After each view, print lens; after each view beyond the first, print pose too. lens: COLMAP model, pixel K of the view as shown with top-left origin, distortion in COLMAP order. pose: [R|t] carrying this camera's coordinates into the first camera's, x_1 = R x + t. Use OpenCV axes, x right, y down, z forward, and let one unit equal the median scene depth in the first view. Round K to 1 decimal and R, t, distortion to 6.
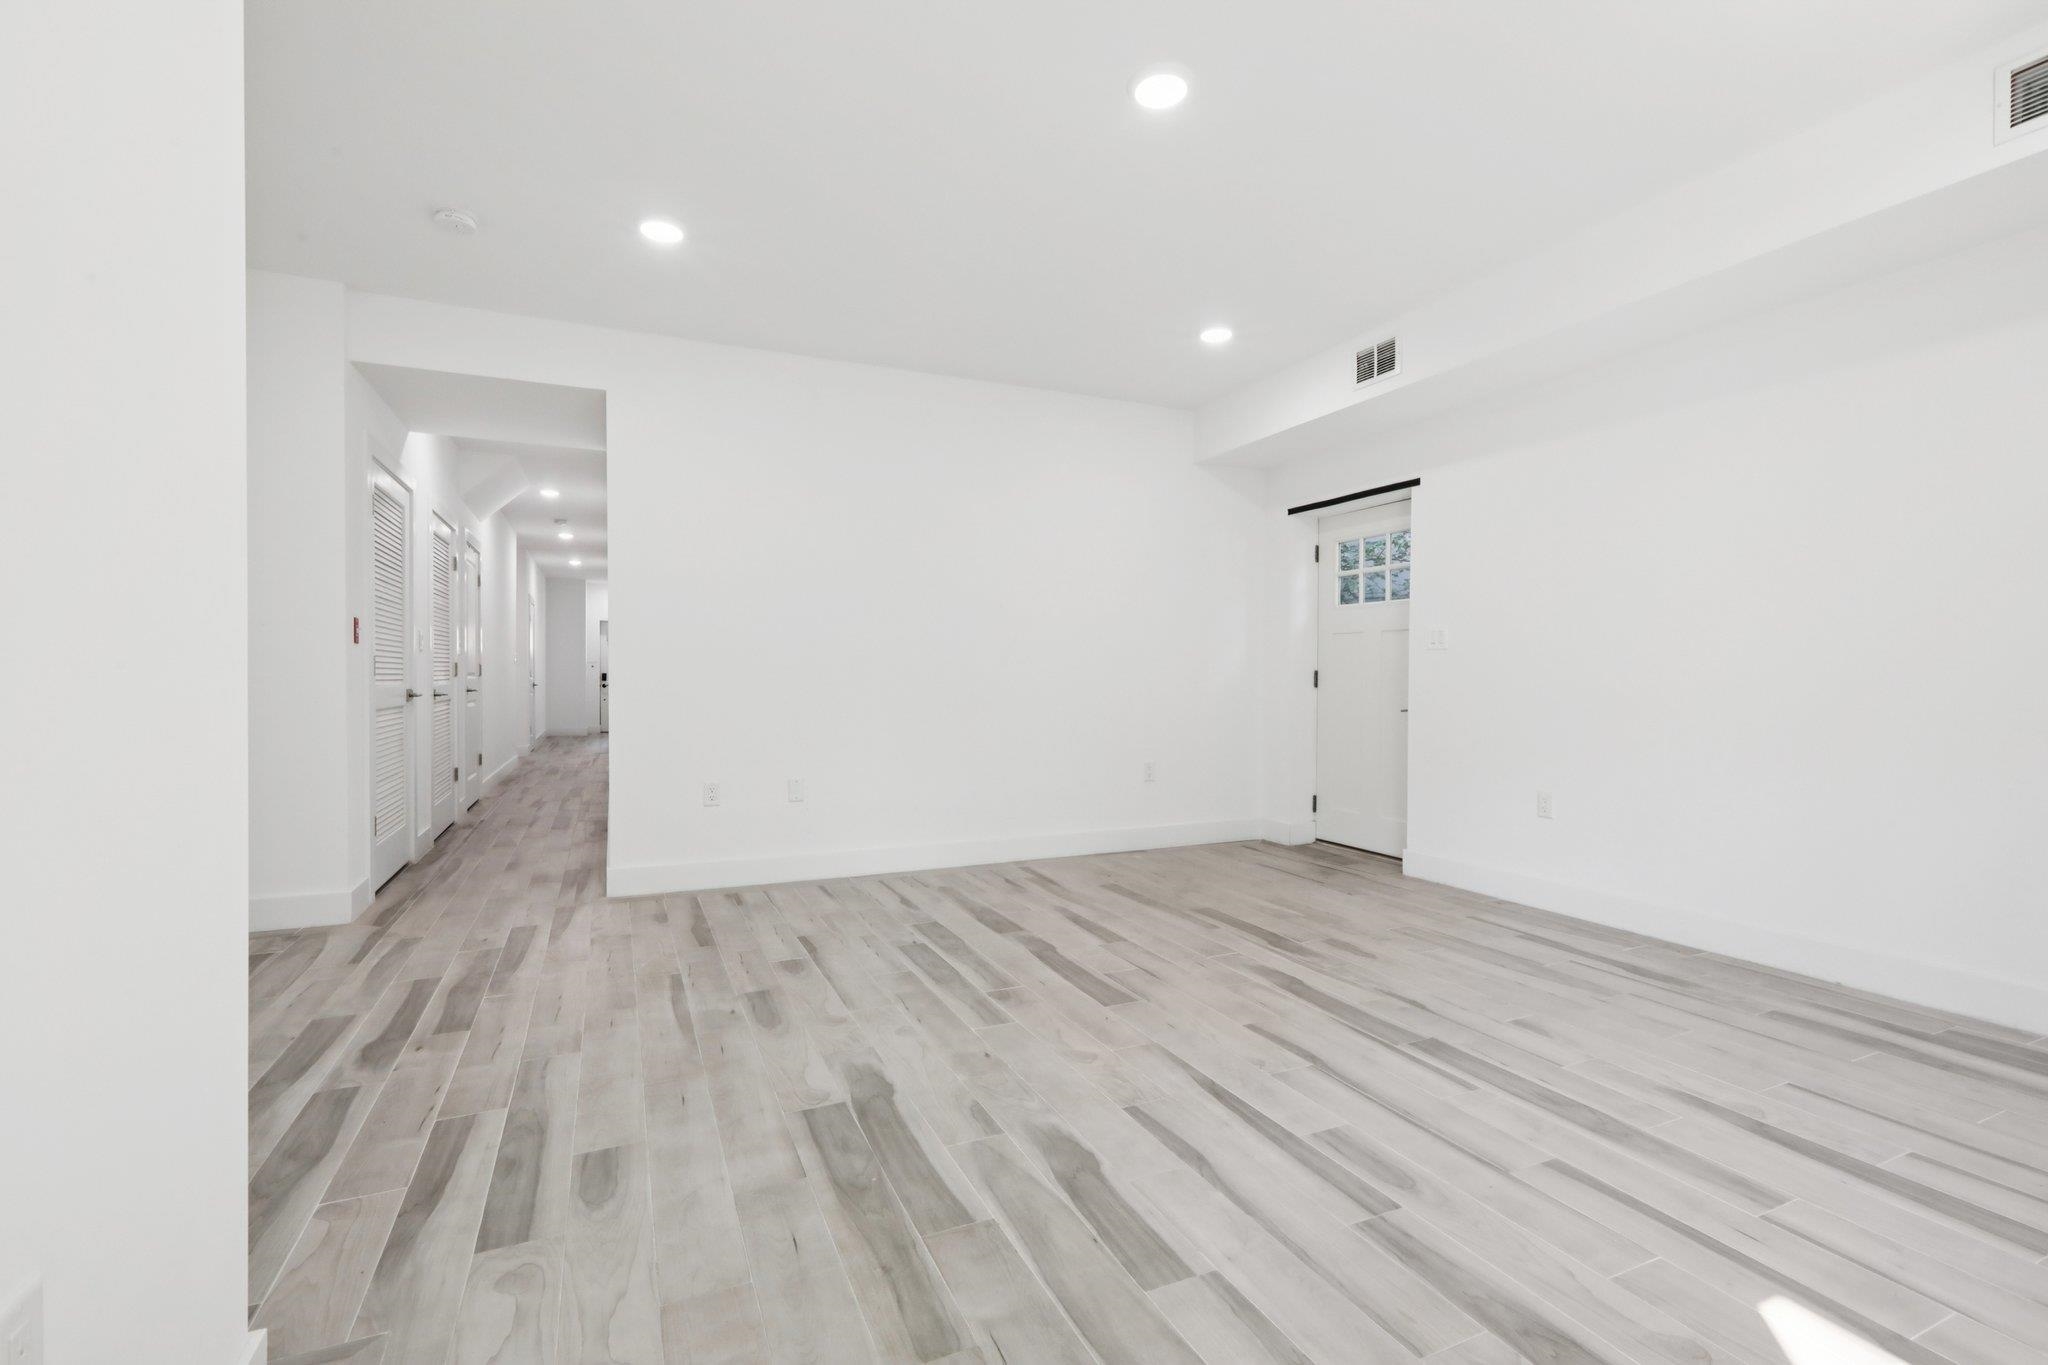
lens RADIAL K [[908.3, 0, 1024.0], [0, 908.3, 682.5], [0, 0, 1]] dist [0.000658, 0.001039]
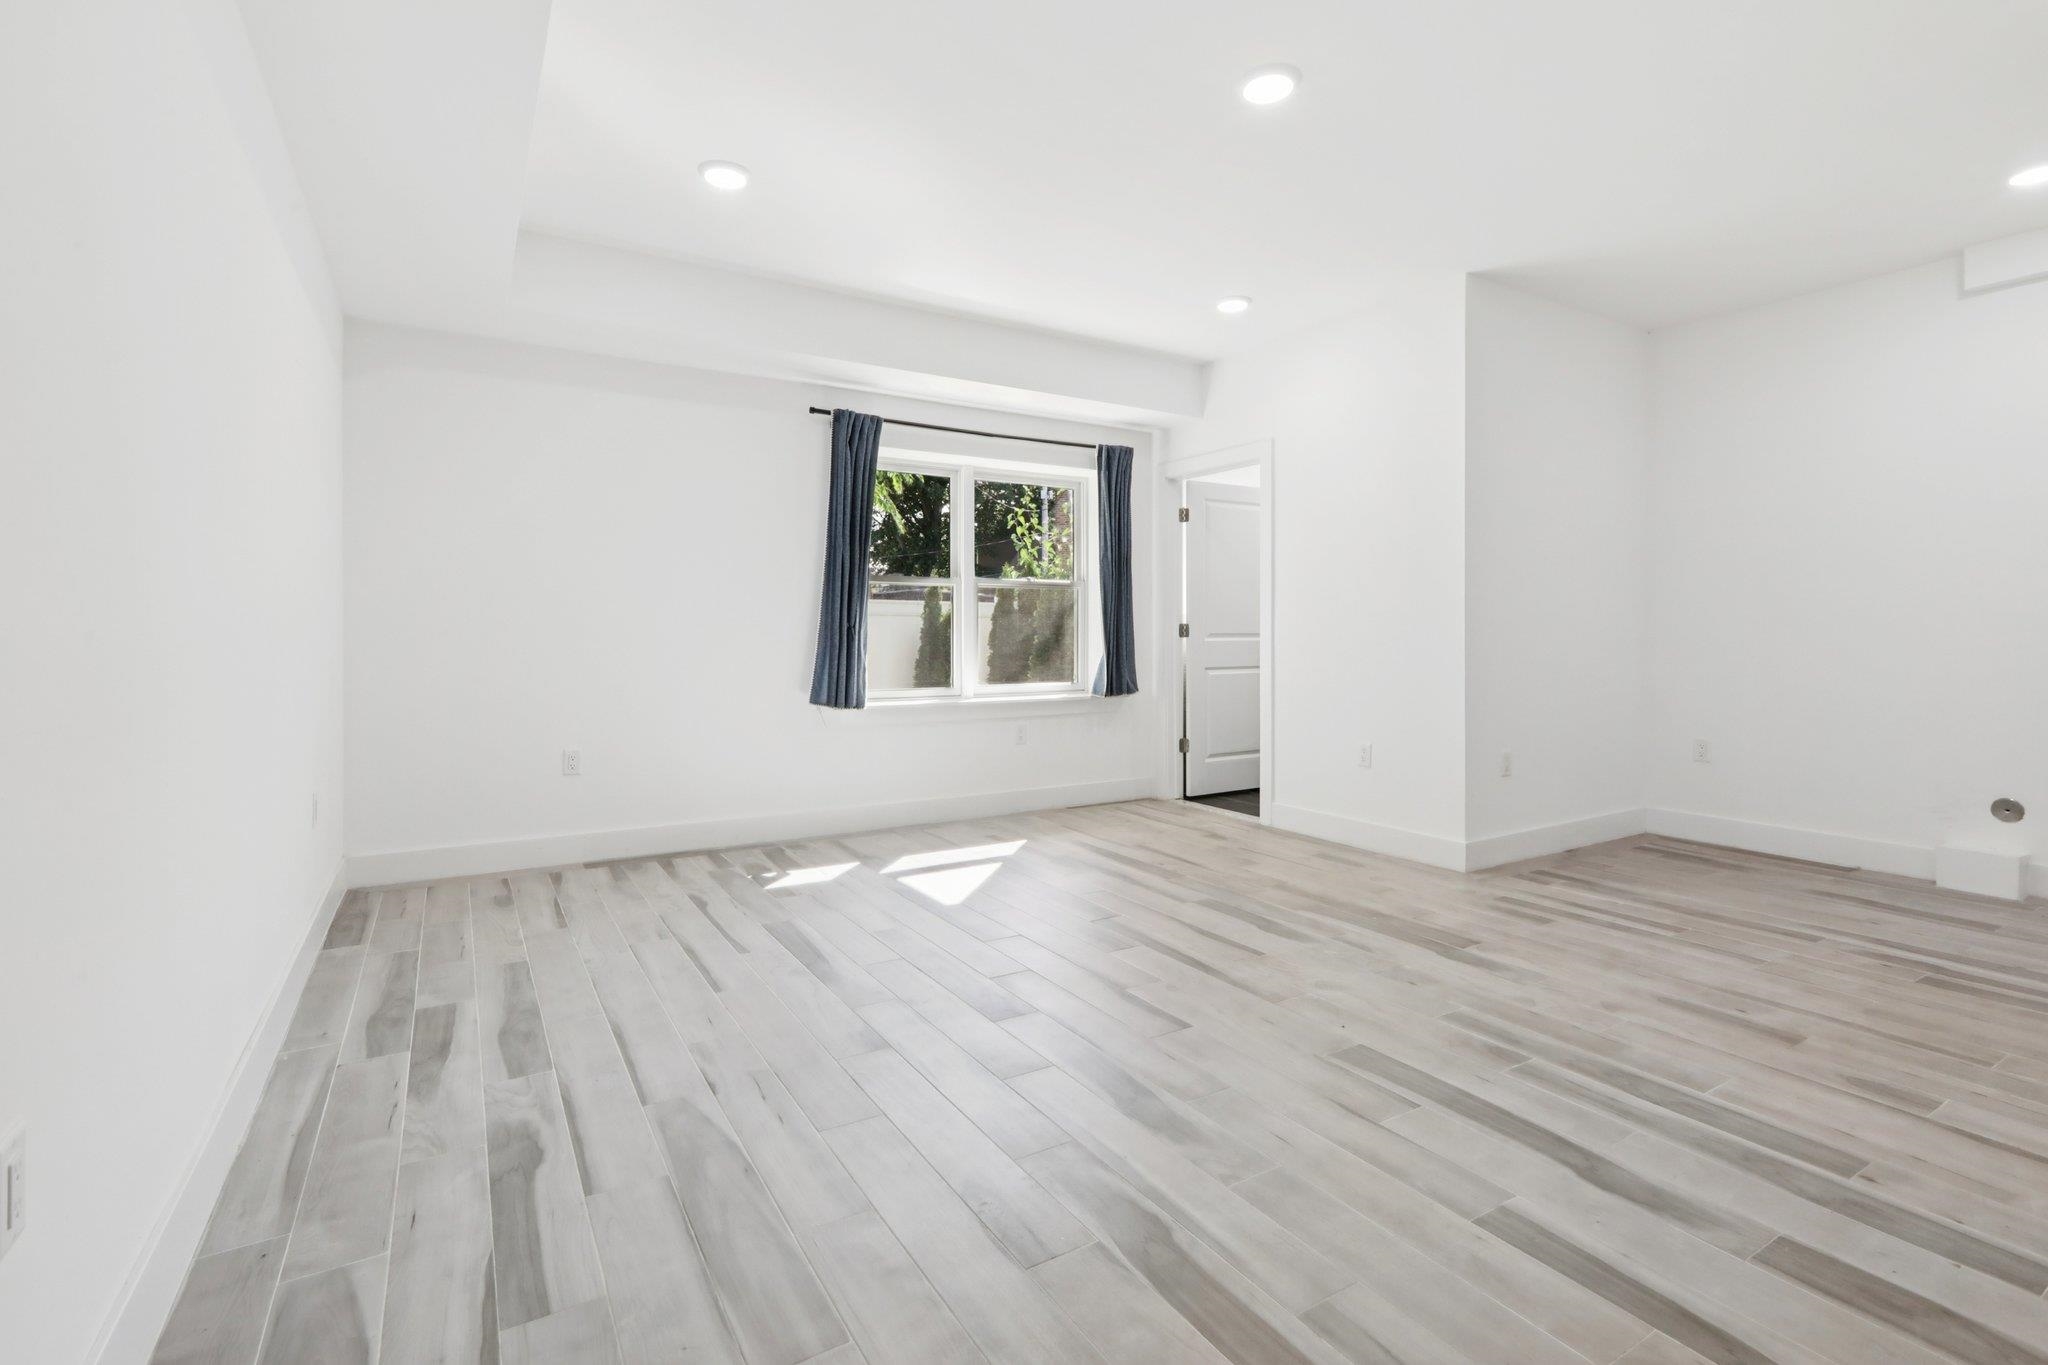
lens RADIAL K [[945.1, 0, 1021.2], [0, 945.1, 625.2], [0, 0, 1]] dist [0.002003, 0.001490]
pose [[-0.992130, -0.005854, -0.125079, 0.506116], [-0.005203, 0.999971, -0.005530, -0.012182], [0.125107, -0.004836, -0.992131, 1.829085]]
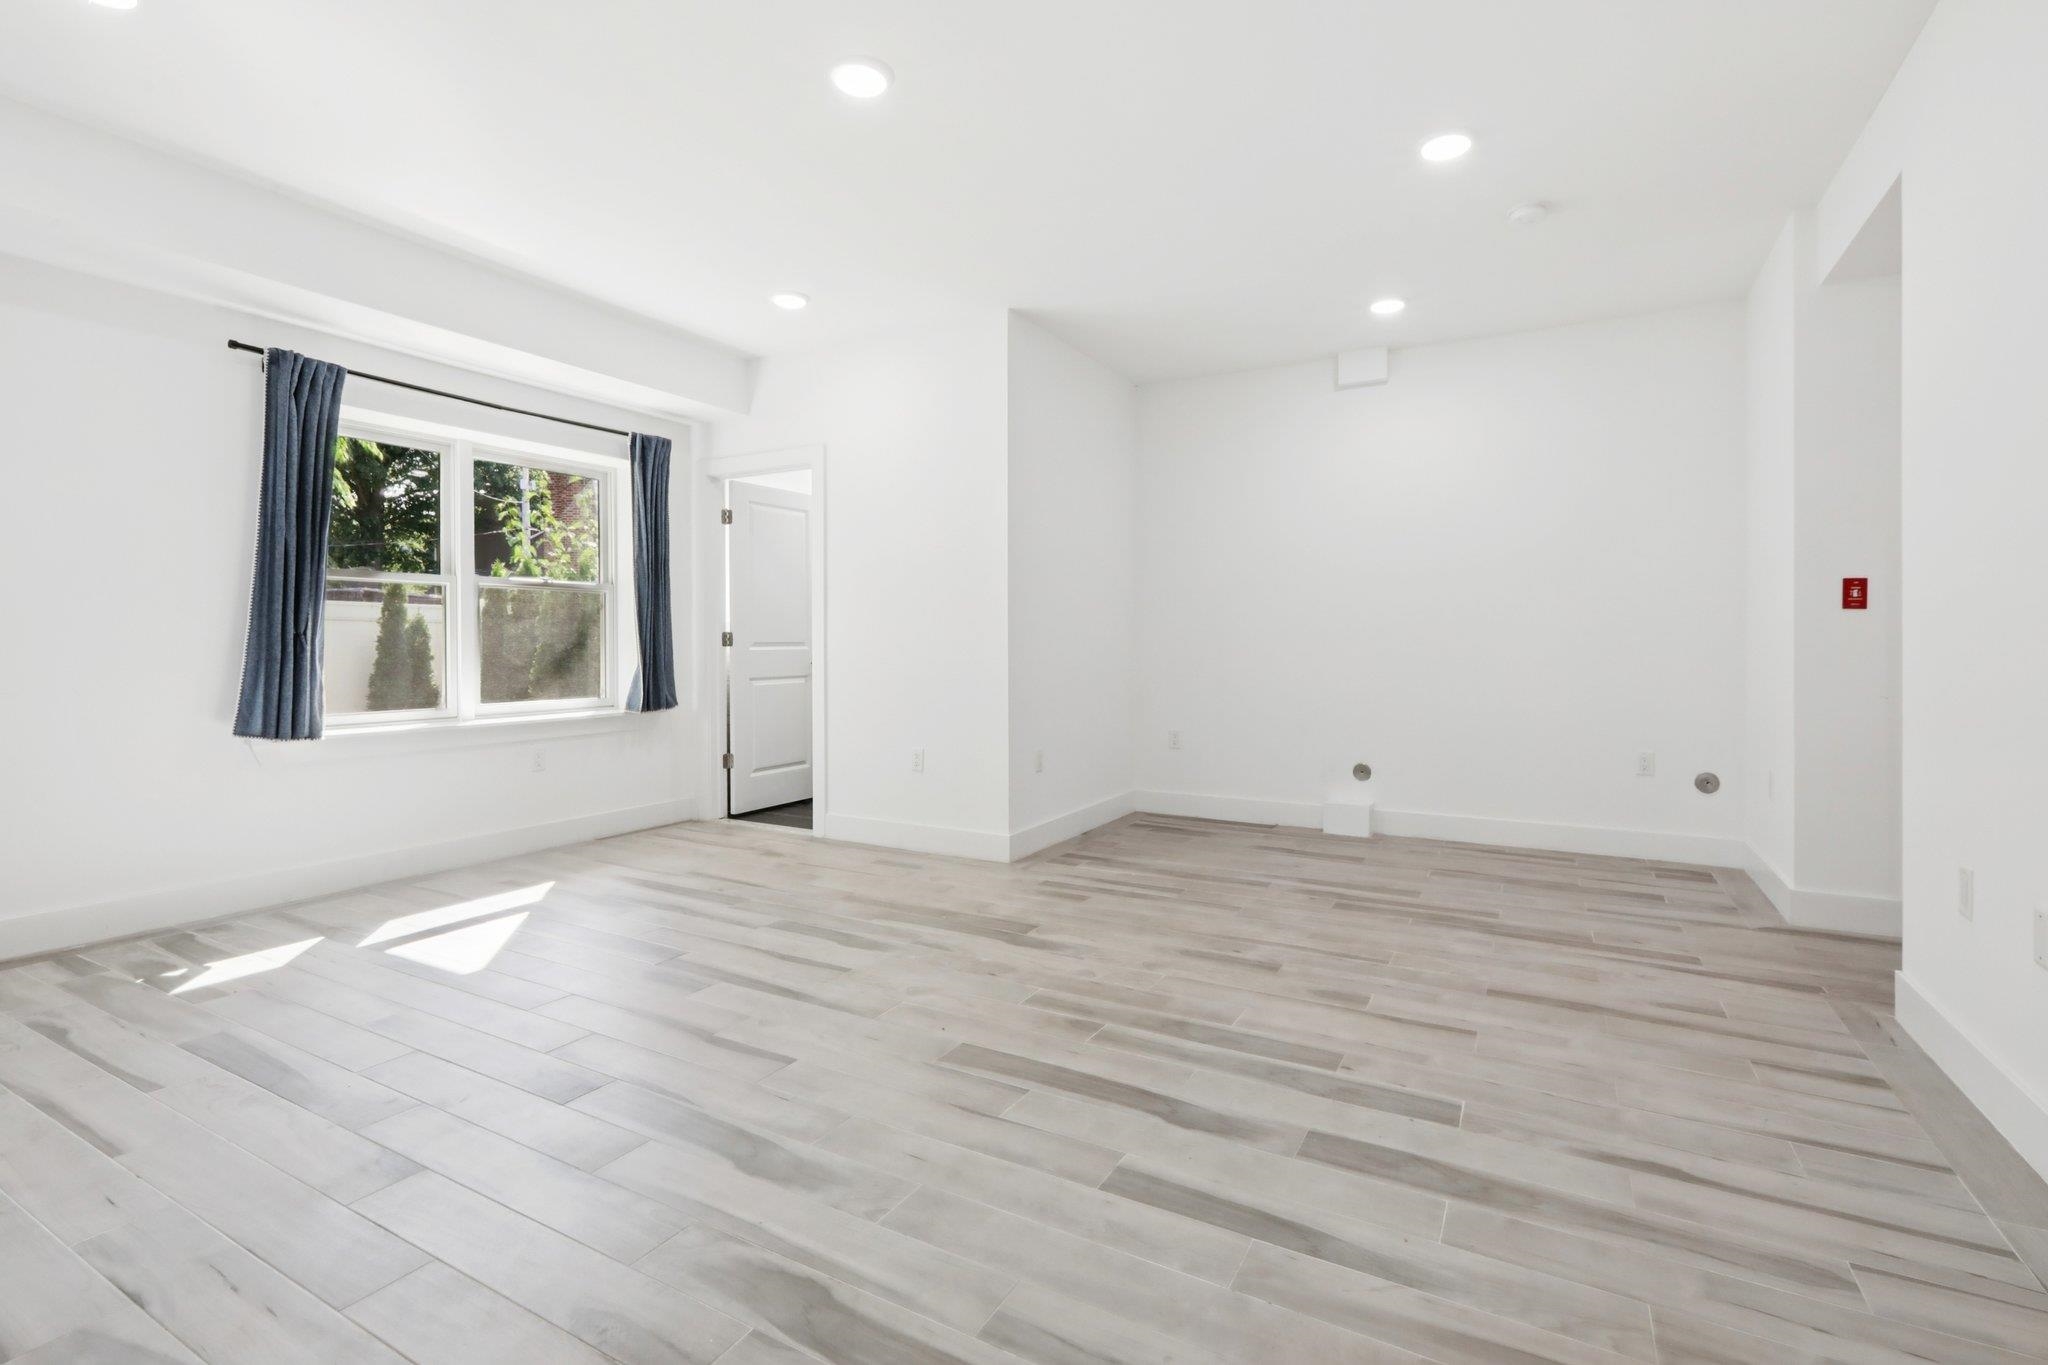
lens RADIAL K [[953.7, 0, 1013.7], [0, 953.7, 644.7], [0, 0, 1]] dist [-0.002046, 0.004997]
pose [[-0.808655, -0.003103, -0.588276, 0.576091], [-0.005755, 0.999980, 0.002636, -0.011504], [0.588256, 0.005518, -0.808656, 1.757273]]
